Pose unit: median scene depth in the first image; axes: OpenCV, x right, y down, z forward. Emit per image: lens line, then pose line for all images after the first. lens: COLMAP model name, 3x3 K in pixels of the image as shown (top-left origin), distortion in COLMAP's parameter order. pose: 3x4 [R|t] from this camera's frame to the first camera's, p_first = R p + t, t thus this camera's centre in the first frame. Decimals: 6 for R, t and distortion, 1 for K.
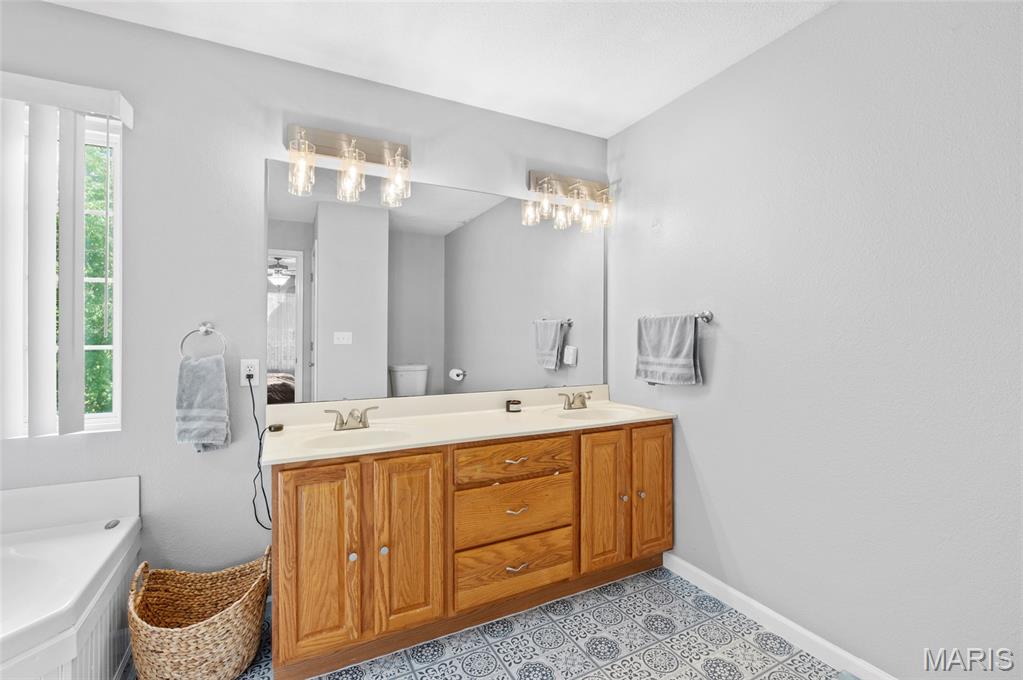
lens RADIAL K [[449.9, 0, 508.9], [0, 449.9, 338.8], [0, 0, 1]] dist [-0.008013, 0.000541]
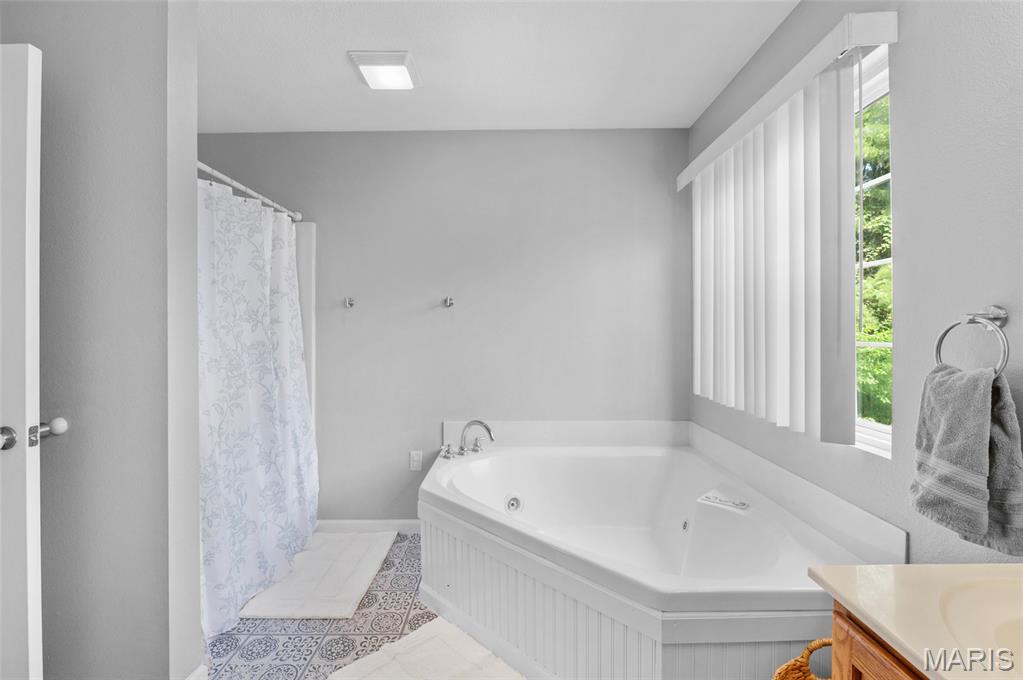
lens RADIAL K [[449.9, 0, 507.9], [0, 449.9, 331.8], [0, 0, 1]] dist [-0.008013, 0.000541]
pose [[-0.473973, 0.005332, -0.880523, 0.074367], [-0.001427, 0.999976, 0.006824, -0.007861], [0.880538, 0.004491, -0.473953, 0.748572]]
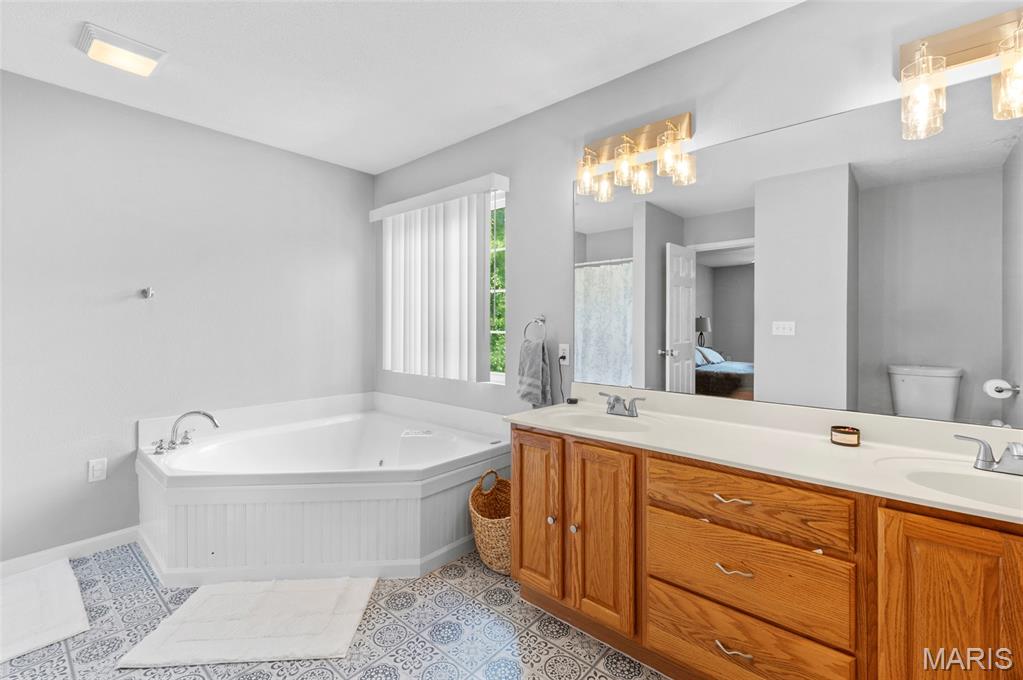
lens RADIAL K [[449.9, 0, 511.9], [0, 449.9, 321.3], [0, 0, 1]] dist [-0.008013, 0.000541]
pose [[0.353104, -0.004473, -0.935574, 0.590290], [-0.009109, 0.999925, -0.008218, -0.006091], [0.935540, 0.011424, 0.353036, 0.434661]]
